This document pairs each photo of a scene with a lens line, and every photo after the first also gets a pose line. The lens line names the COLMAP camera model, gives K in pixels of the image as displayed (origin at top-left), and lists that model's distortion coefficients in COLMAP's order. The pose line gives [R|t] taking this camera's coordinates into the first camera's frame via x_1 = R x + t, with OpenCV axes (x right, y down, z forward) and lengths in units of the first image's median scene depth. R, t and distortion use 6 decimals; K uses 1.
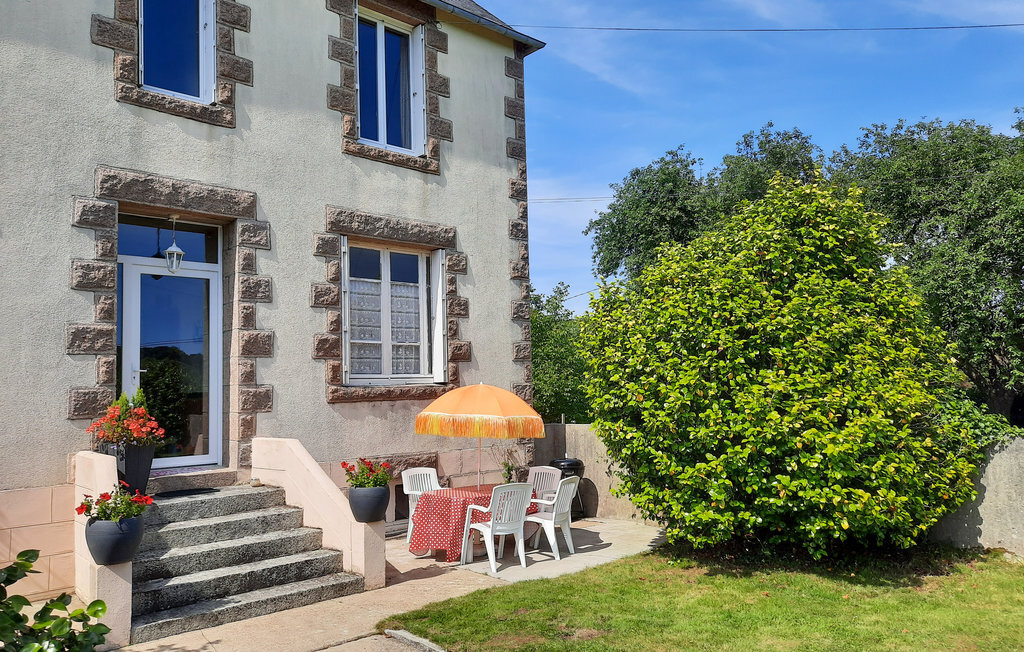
lens RADIAL K [[766.0, 0, 530.9], [0, 766.0, 342.8], [0, 0, 1]] dist [0.062908, -0.071061]
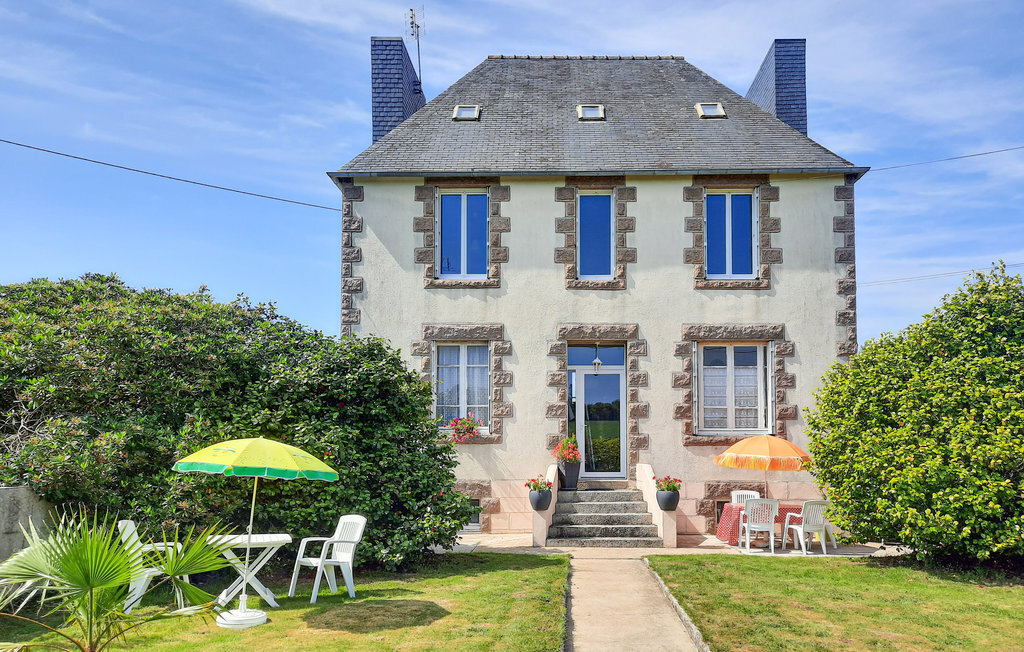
lens RADIAL K [[735.4, 0, 513.4], [0, 735.4, 405.9], [0, 0, 1]] dist [0.053691, -0.001697]
pose [[0.709015, -0.015540, -0.705022, 0.612964], [0.026143, 0.999649, 0.004257, -0.023208], [0.704708, -0.021450, 0.709173, -0.382112]]
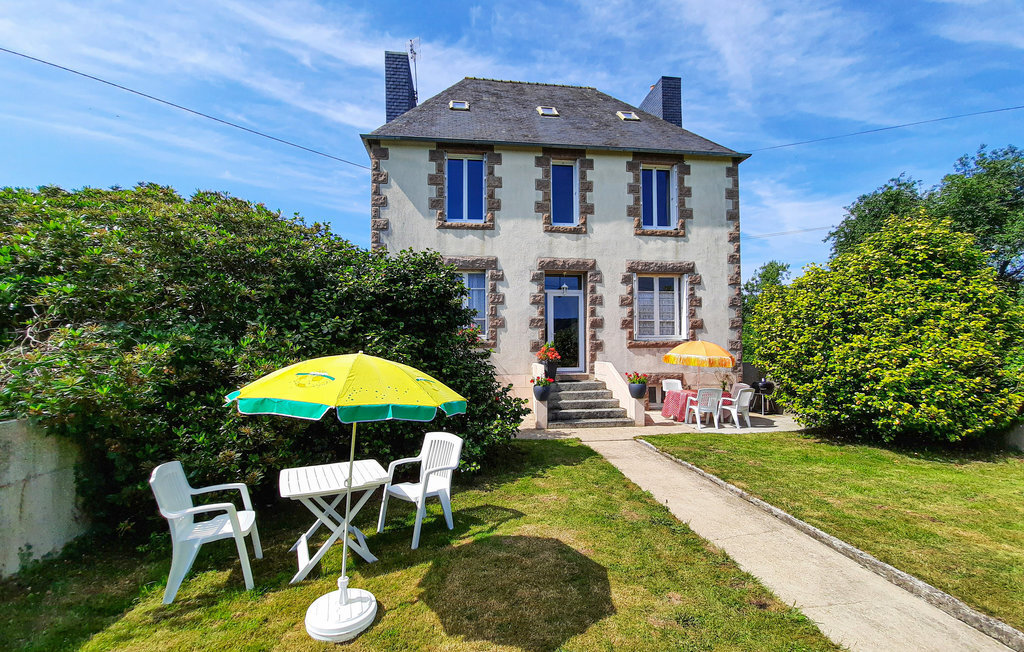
lens RADIAL K [[412.5, 0, 495.1], [0, 412.5, 336.2], [0, 0, 1]] dist [-0.000830, 0.000012]
pose [[0.796899, 0.005686, -0.604086, 0.167330], [0.023749, 0.998888, 0.040731, -0.016082], [0.603646, -0.046805, 0.795878, -0.212267]]
